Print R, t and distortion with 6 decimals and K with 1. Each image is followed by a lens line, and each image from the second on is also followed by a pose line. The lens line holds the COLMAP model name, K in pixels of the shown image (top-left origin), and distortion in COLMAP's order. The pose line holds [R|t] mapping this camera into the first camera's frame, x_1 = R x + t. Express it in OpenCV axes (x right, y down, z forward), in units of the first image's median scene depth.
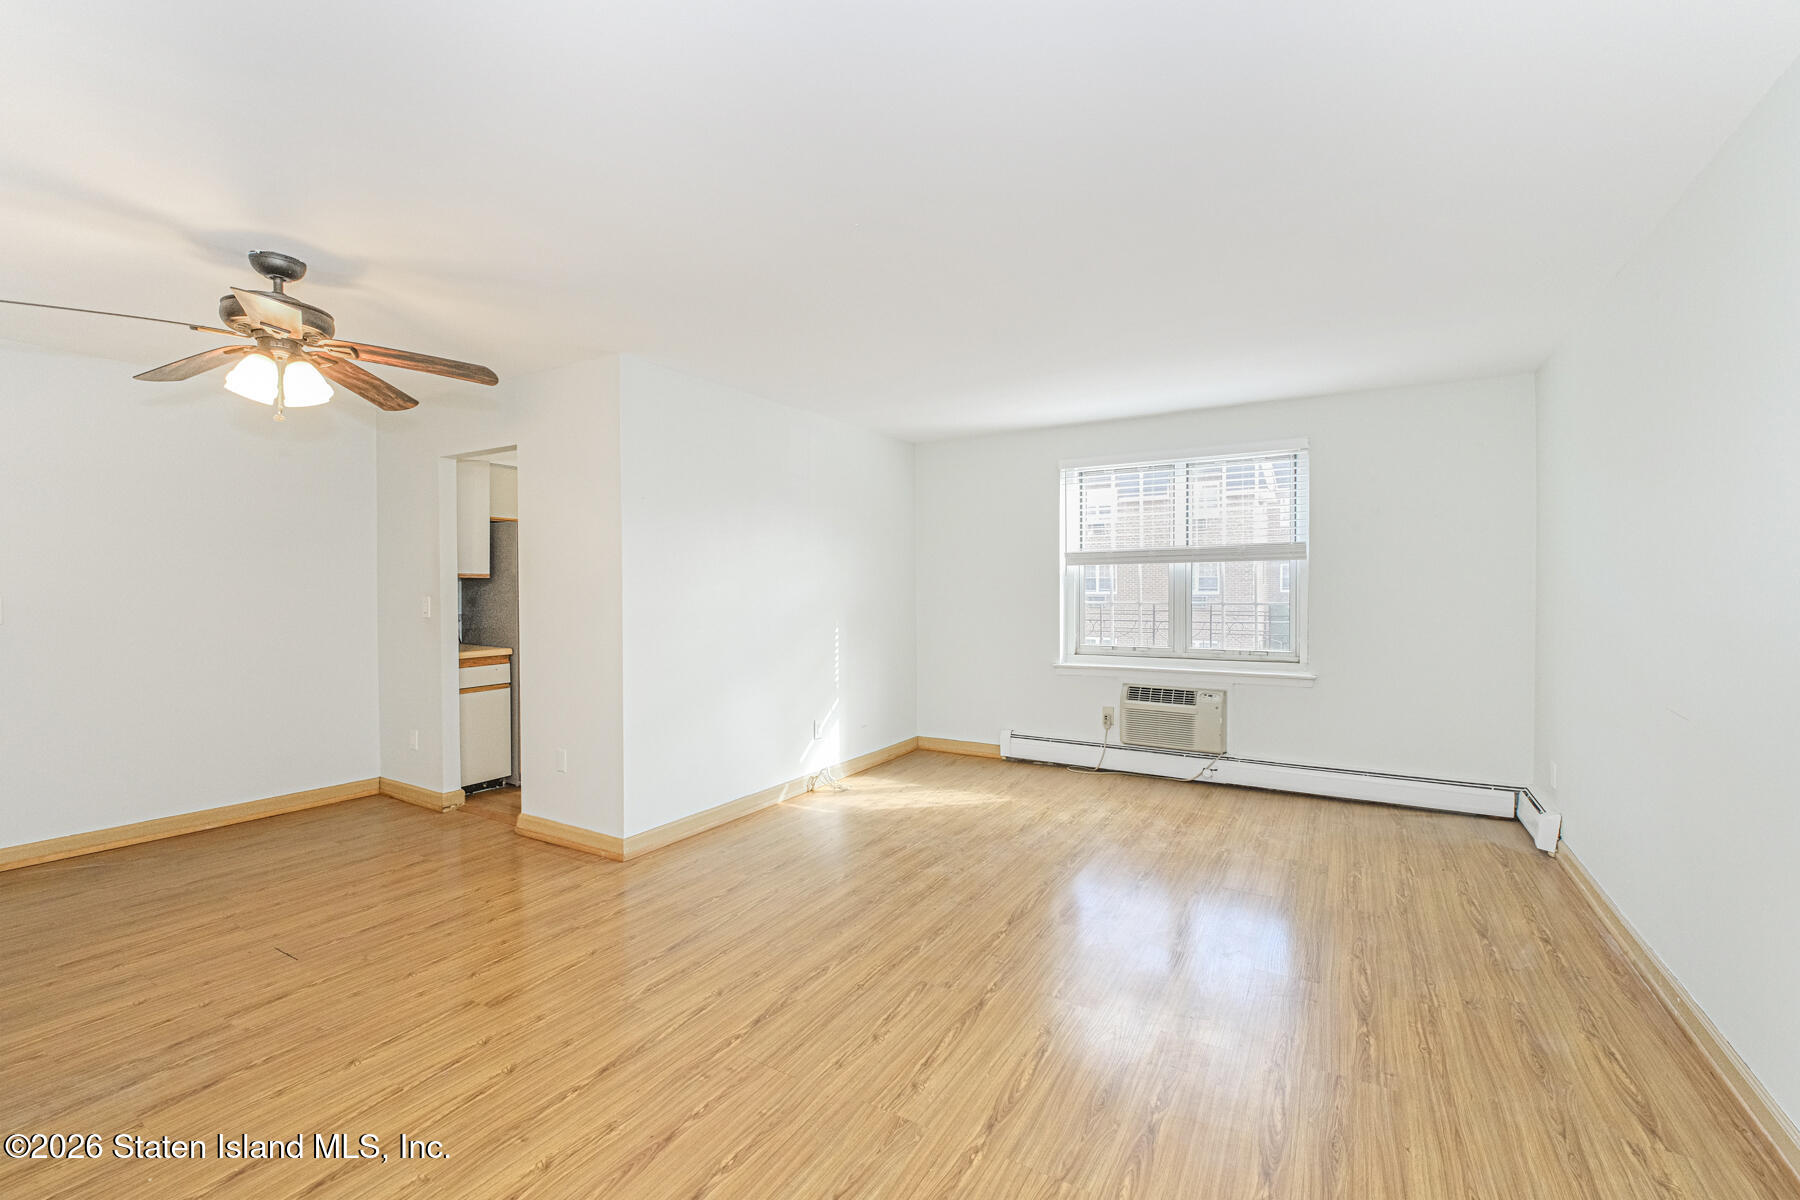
lens RADIAL K [[754.2, 0, 900.0], [0, 754.2, 600.0], [0, 0, 1]] dist [-0.000905, 0.000637]
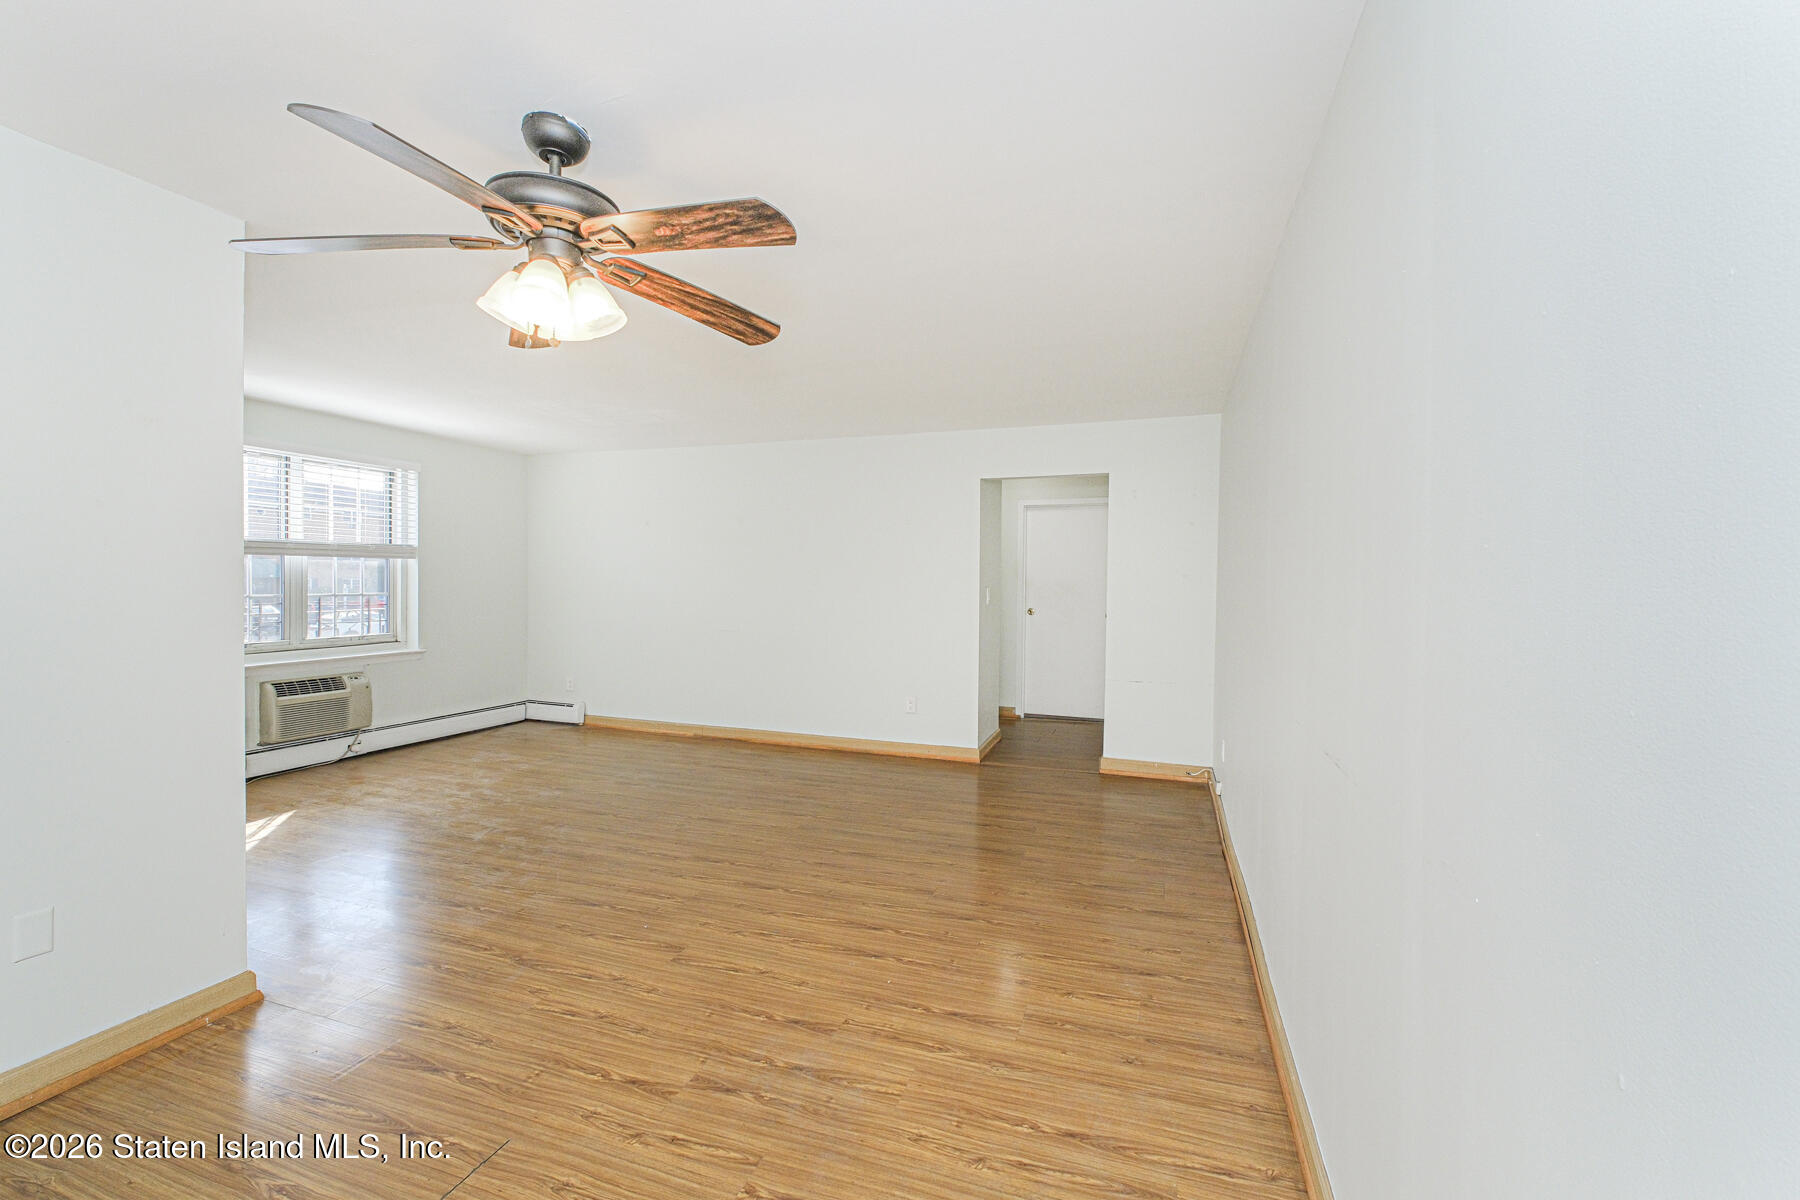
lens RADIAL K [[755.9, 0, 900.0], [0, 755.9, 600.0], [0, 0, 1]] dist [0.000605, 0.000142]
pose [[-0.194793, -0.025310, 0.980518, -1.288700], [0.006201, 0.999615, 0.027035, -0.020441], [-0.980825, 0.011346, -0.194561, 0.661999]]
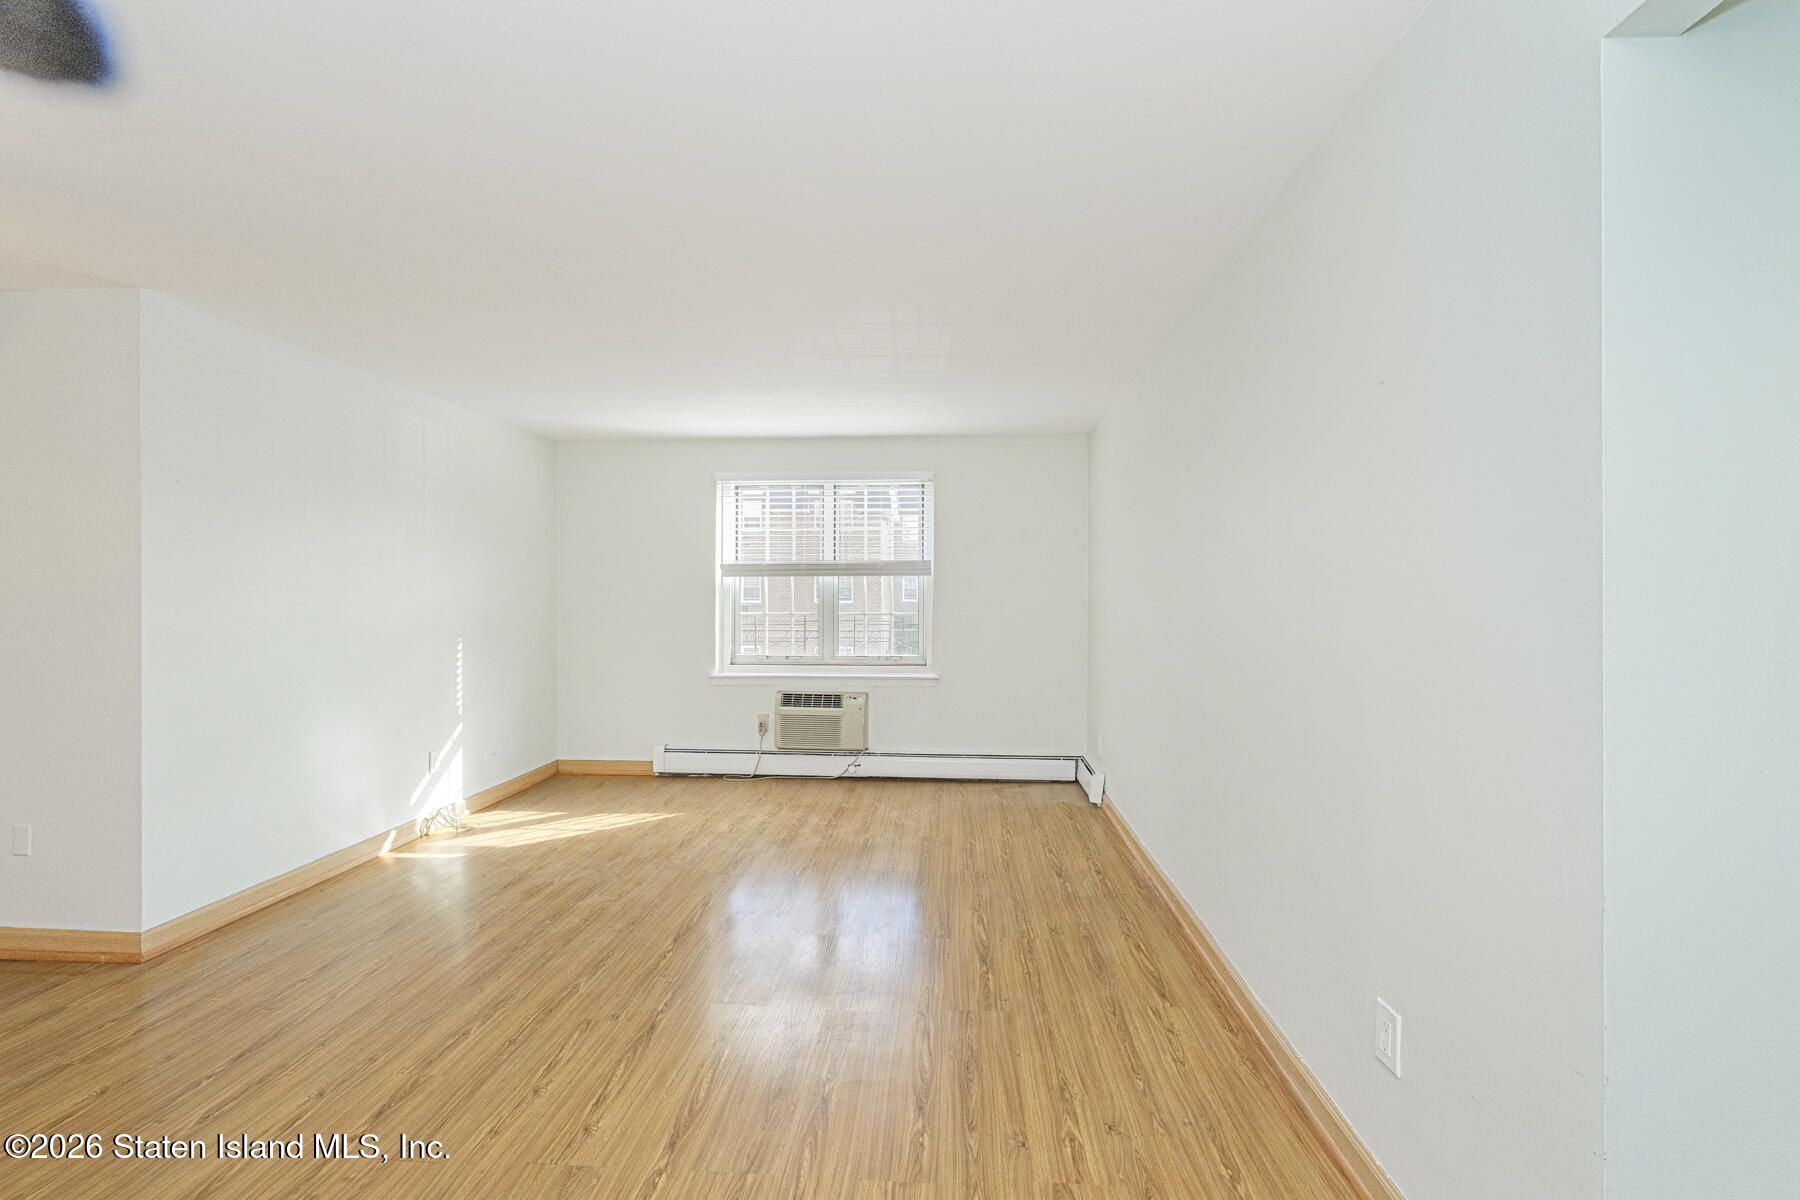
lens RADIAL K [[755.9, 0, 900.0], [0, 755.9, 600.0], [0, 0, 1]] dist [0.000605, 0.000142]
pose [[0.893814, 0.002798, 0.448429, -0.034889], [0.002540, 0.999933, -0.011304, -0.004693], [-0.448431, 0.011243, 0.893747, -0.019322]]
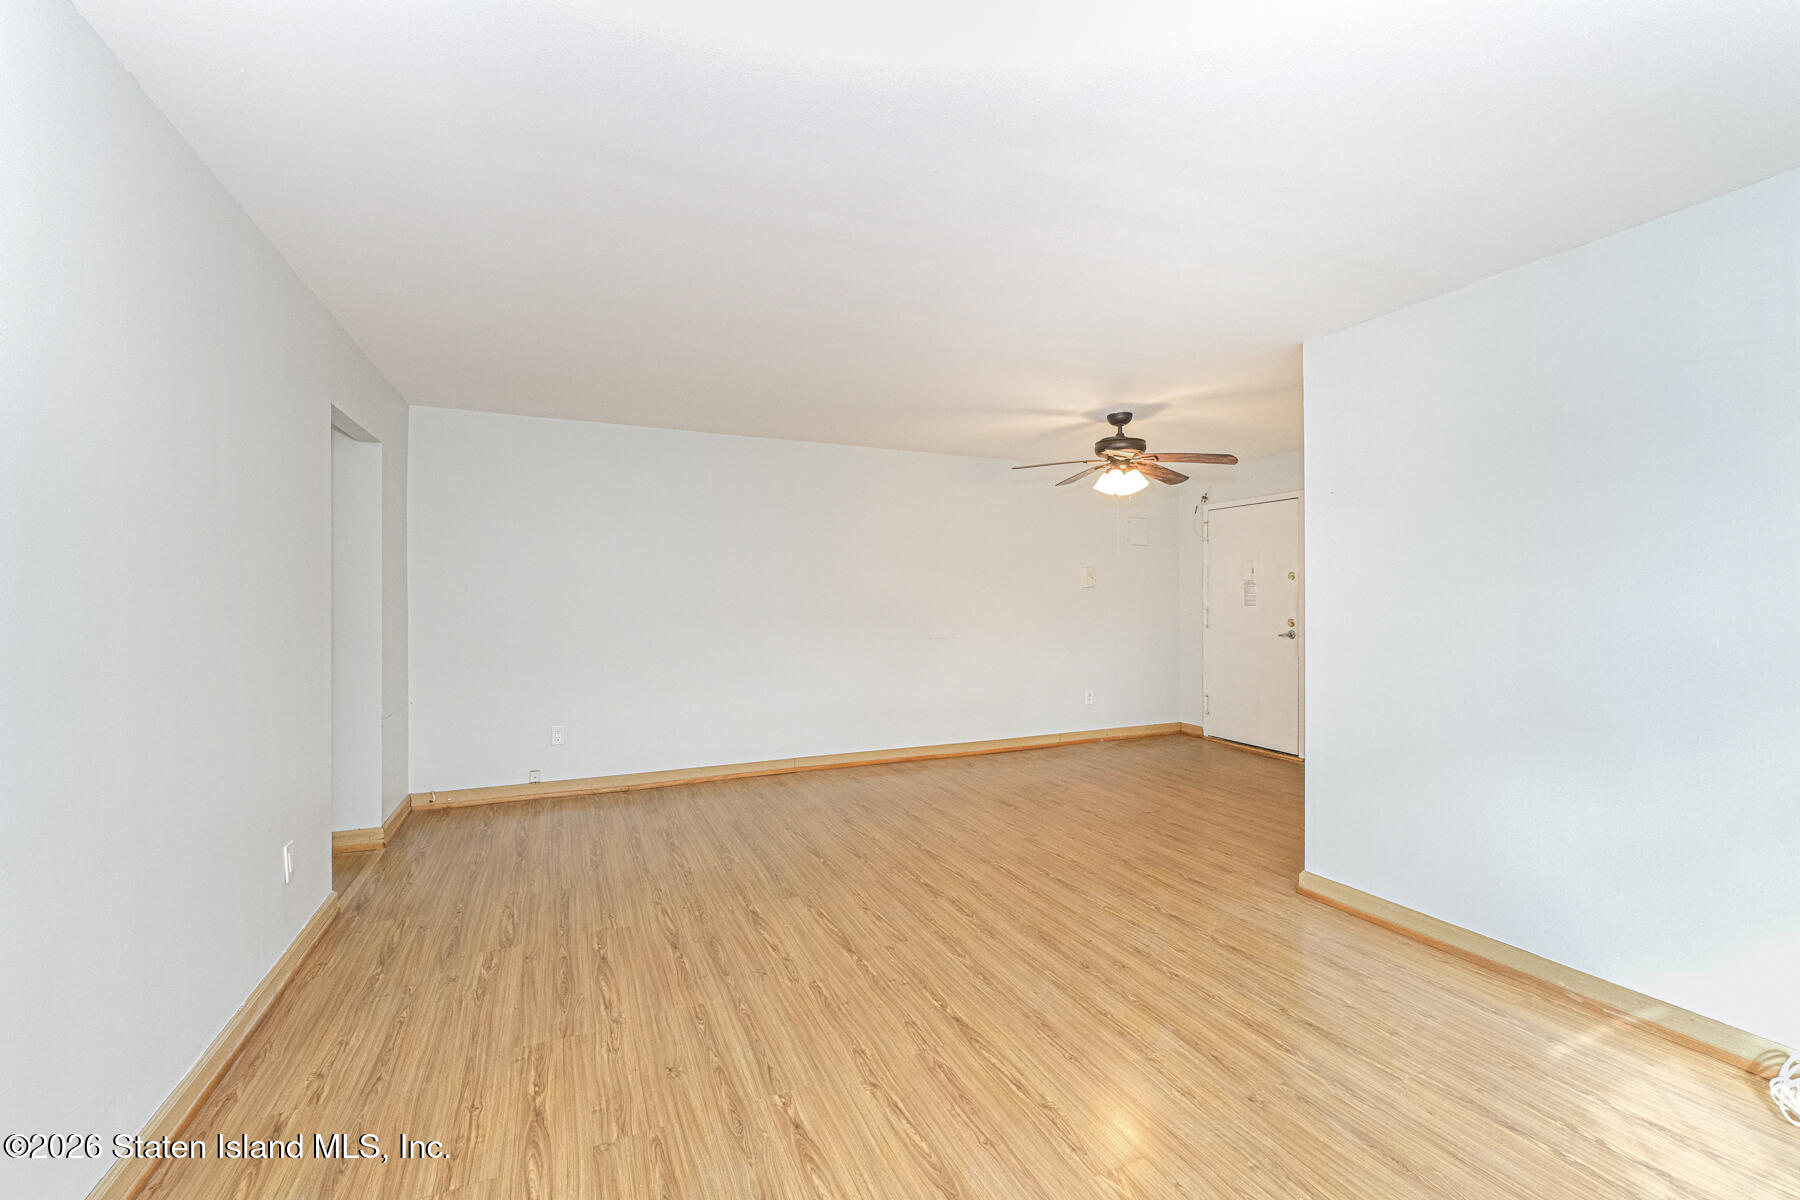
lens RADIAL K [[754.2, 0, 900.0], [0, 754.2, 600.0], [0, 0, 1]] dist [-0.000905, 0.000637]
pose [[-0.572567, 0.007322, -0.819825, 0.767849], [-0.009726, 0.999829, 0.015722, -0.024141], [0.819800, 0.016976, -0.572398, 1.294475]]
